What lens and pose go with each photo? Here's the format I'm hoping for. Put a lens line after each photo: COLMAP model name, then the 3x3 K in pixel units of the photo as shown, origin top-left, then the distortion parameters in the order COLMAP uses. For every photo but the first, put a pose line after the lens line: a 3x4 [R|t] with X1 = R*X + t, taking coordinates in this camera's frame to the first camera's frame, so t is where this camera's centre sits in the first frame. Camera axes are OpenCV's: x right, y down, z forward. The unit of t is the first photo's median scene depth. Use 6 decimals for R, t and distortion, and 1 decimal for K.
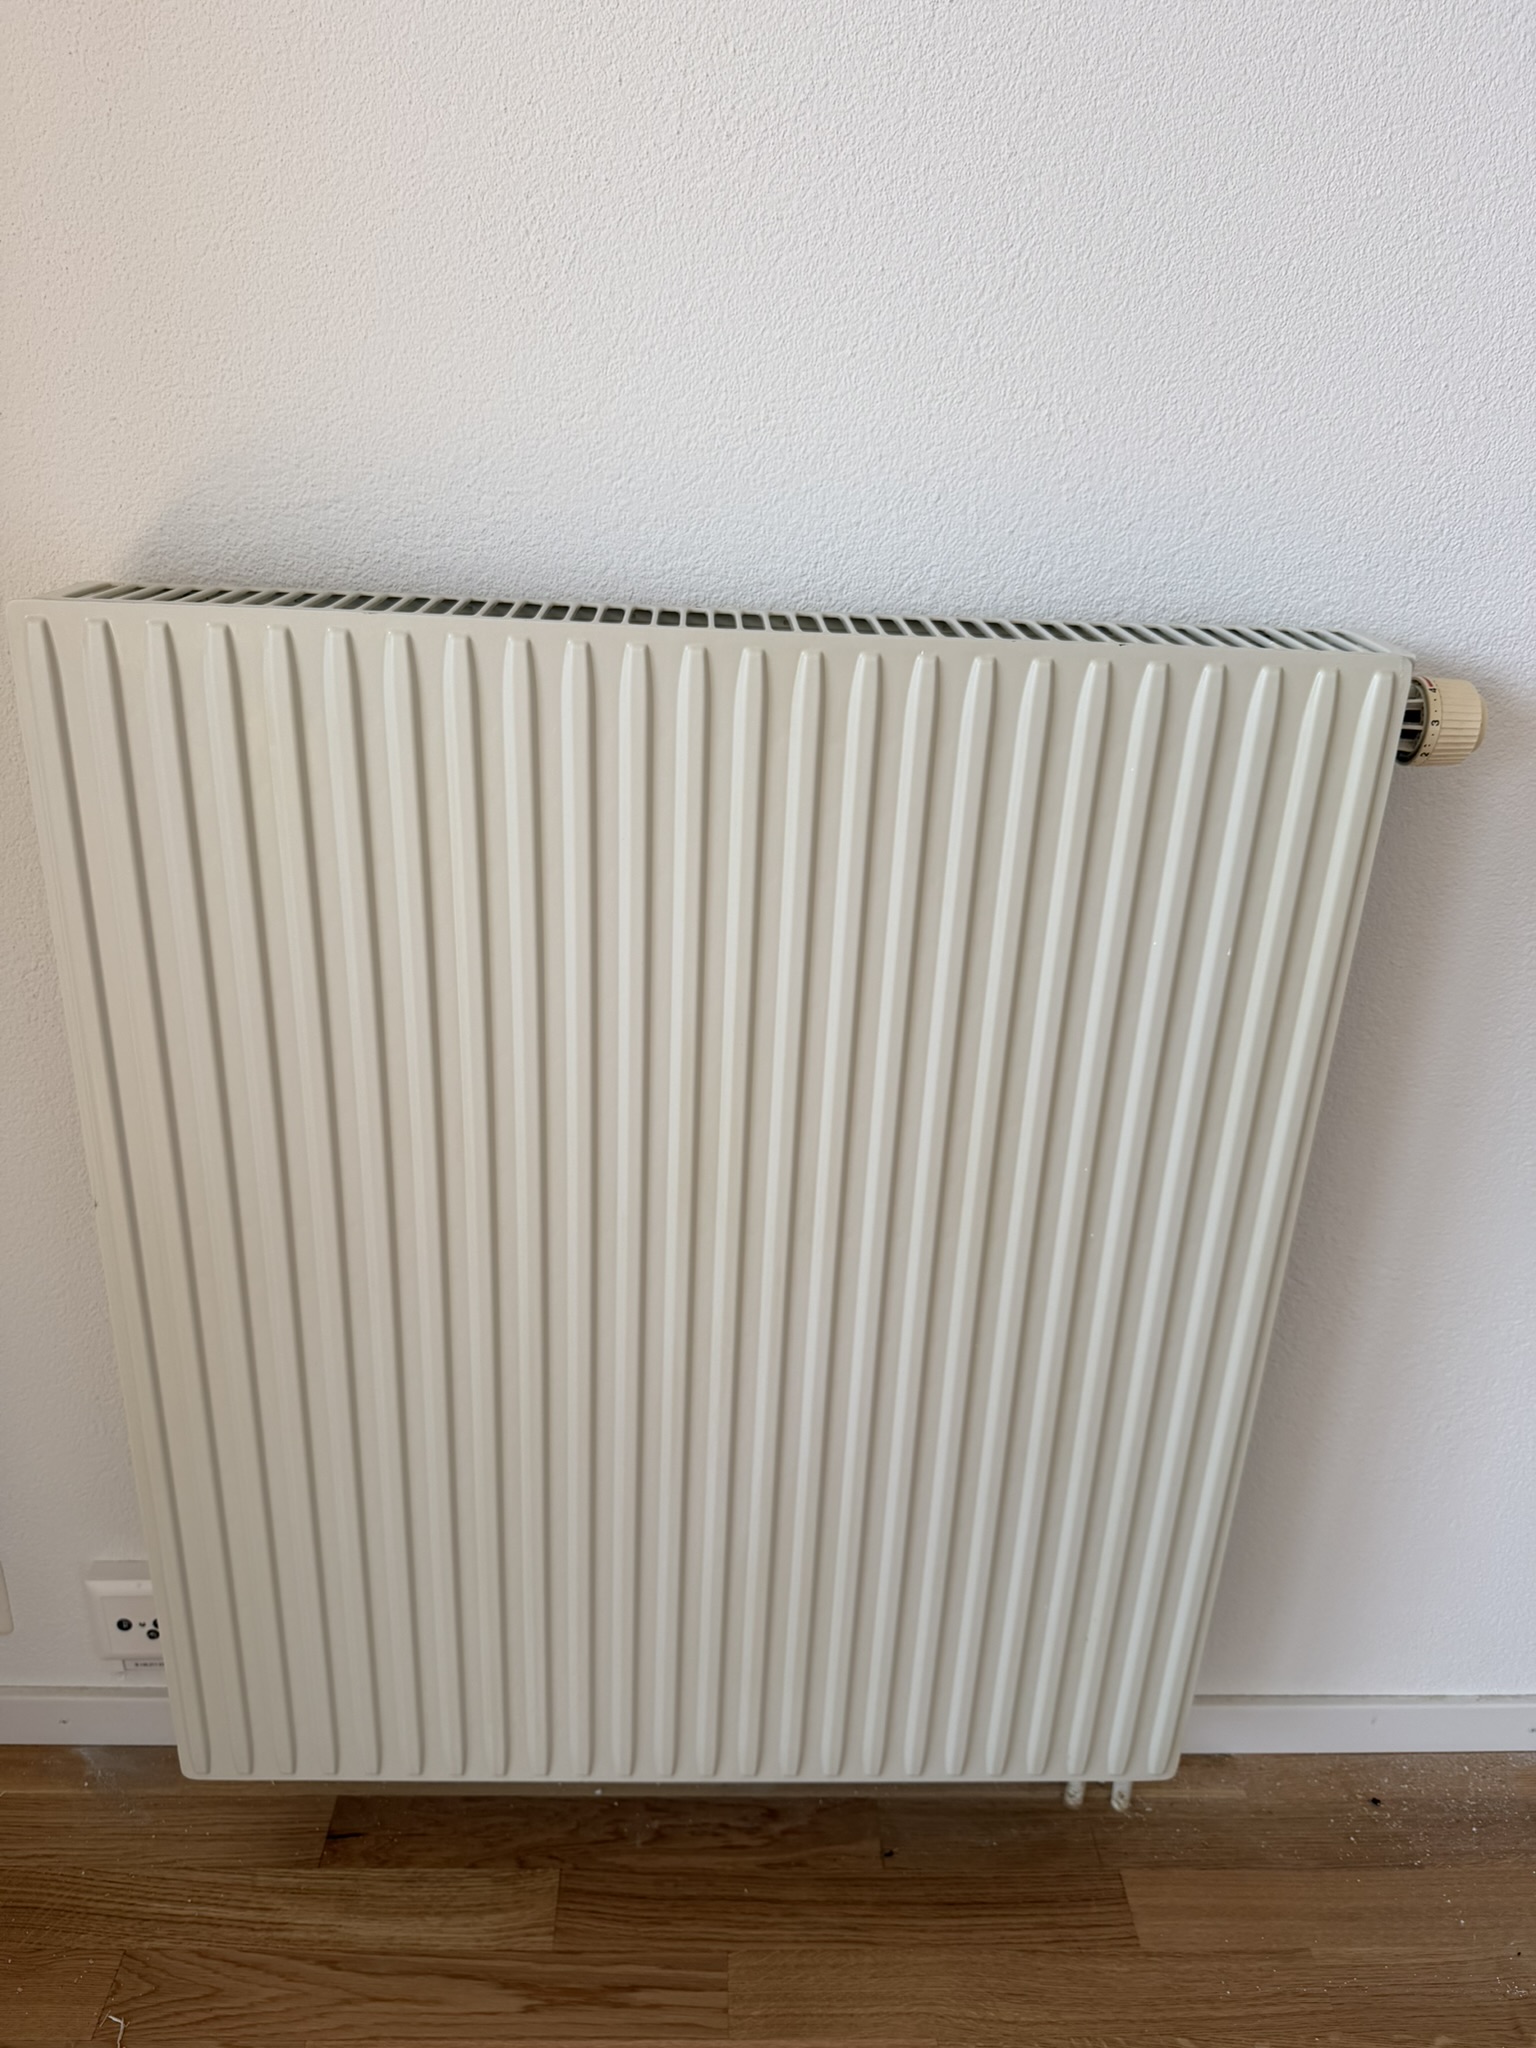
lens RADIAL K [[1454.0, 0, 776.6], [0, 1454.0, 1028.7], [0, 0, 1]] dist [0.009545, 0.004758]
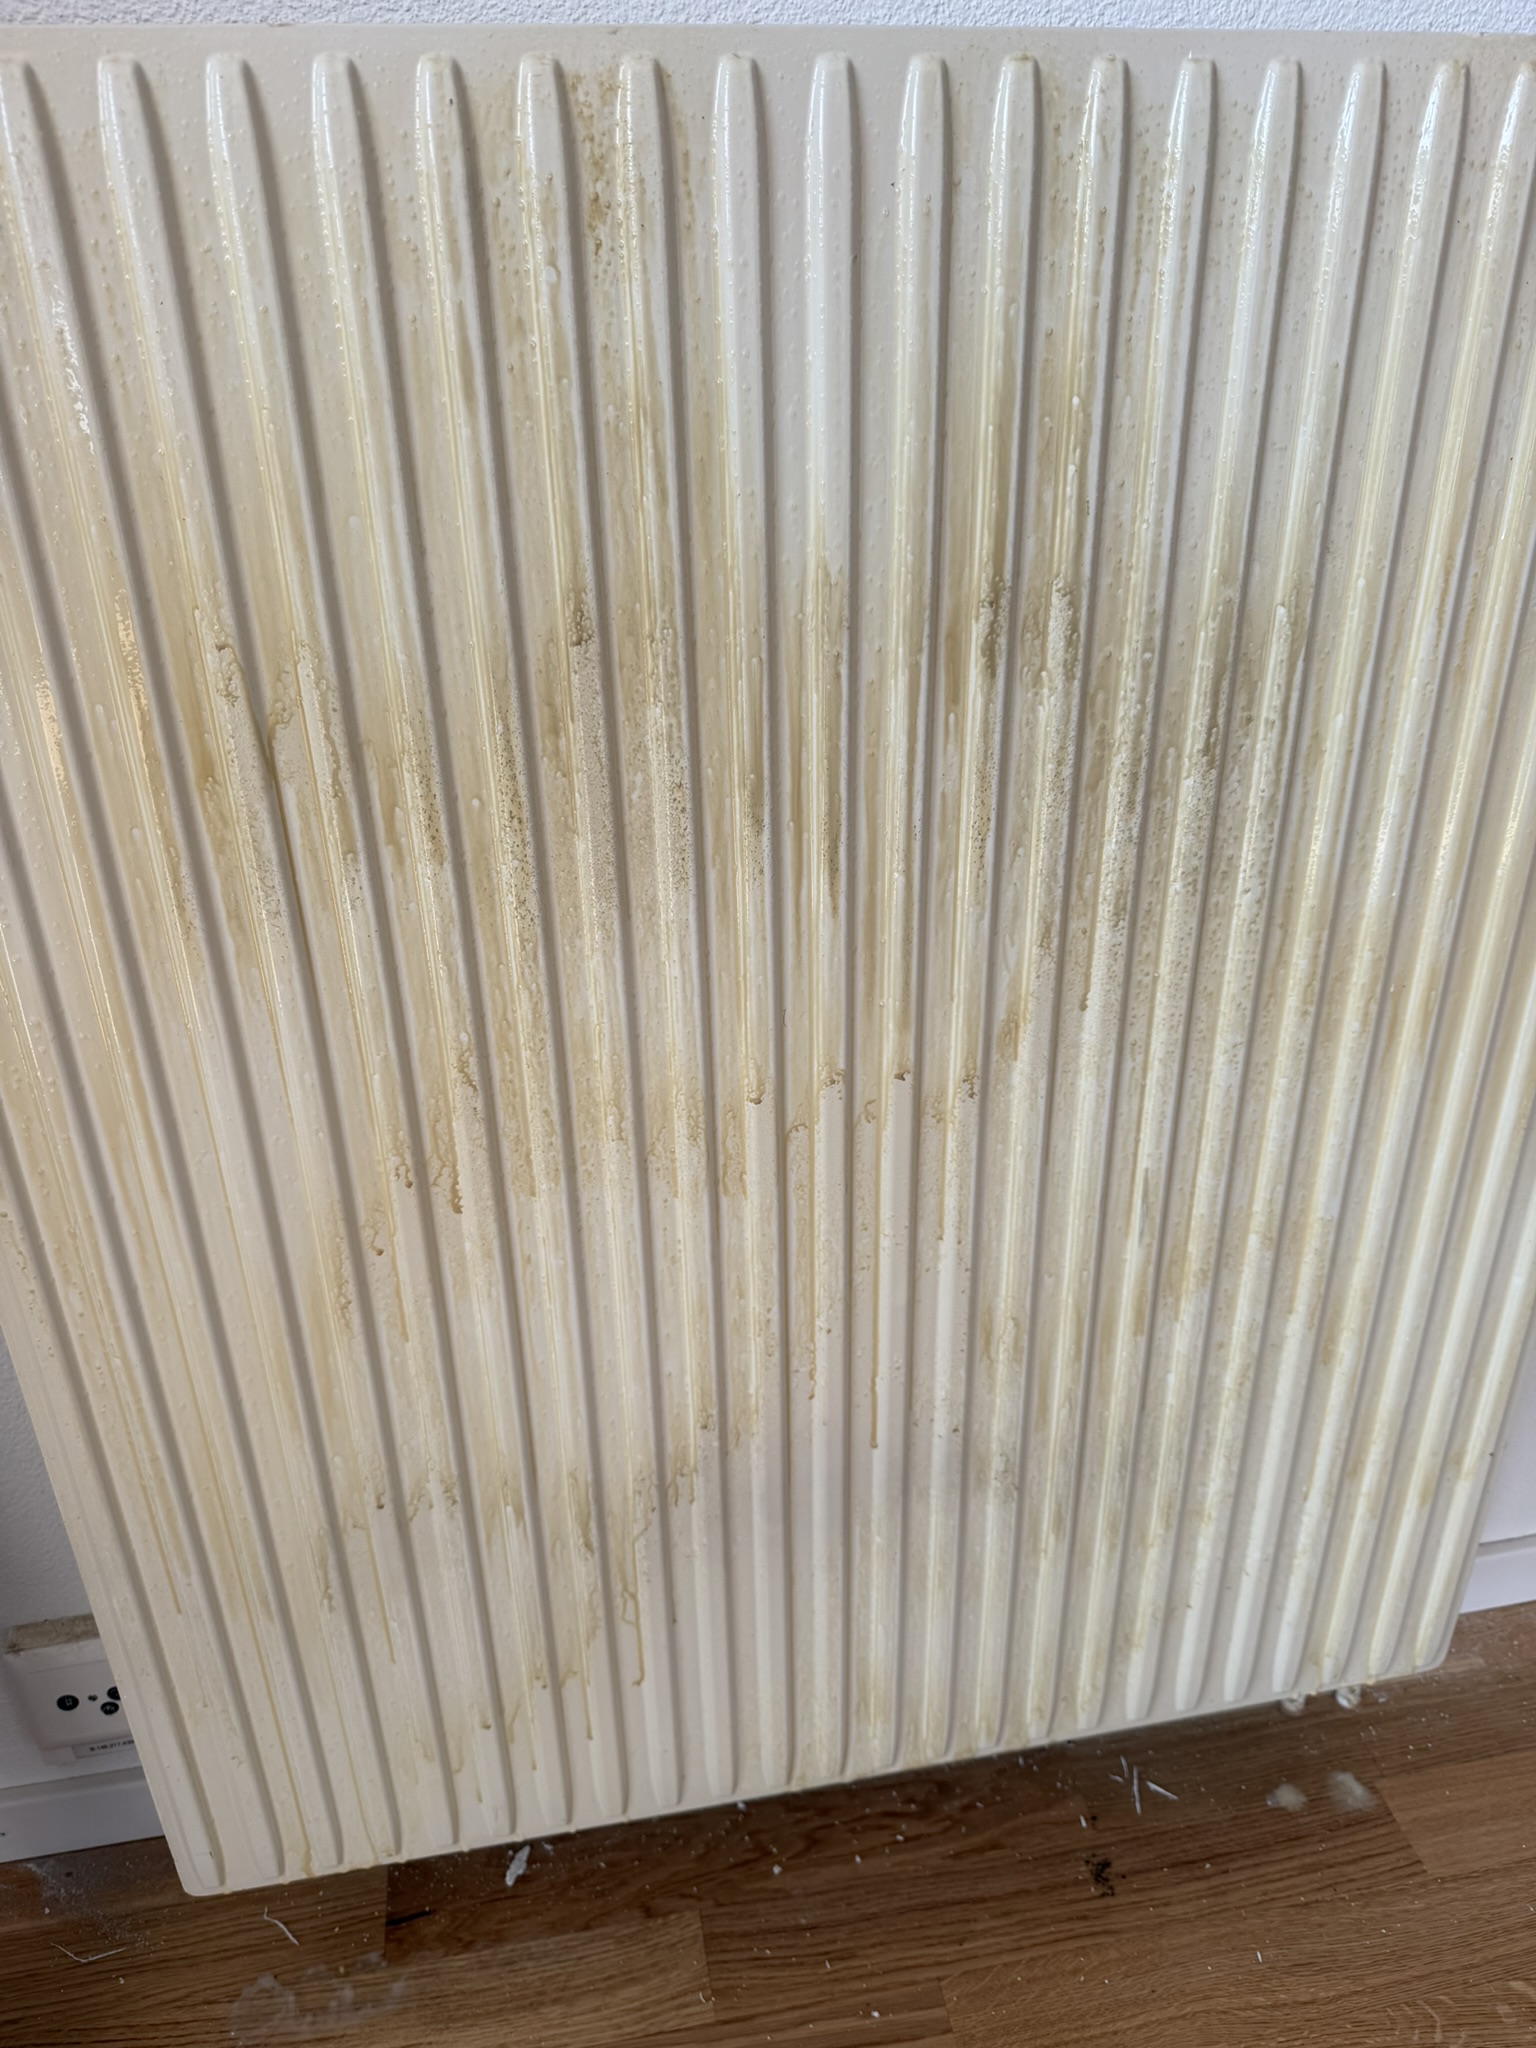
lens RADIAL K [[1454.0, 0, 758.2], [0, 1454.0, 1022.5], [0, 0, 1]] dist [0.009545, 0.004758]
pose [[0.987274, -0.126805, 0.095976, -0.134447], [0.120193, 0.990149, 0.071819, 0.058083], [-0.104137, -0.059370, 0.992789, 0.259567]]
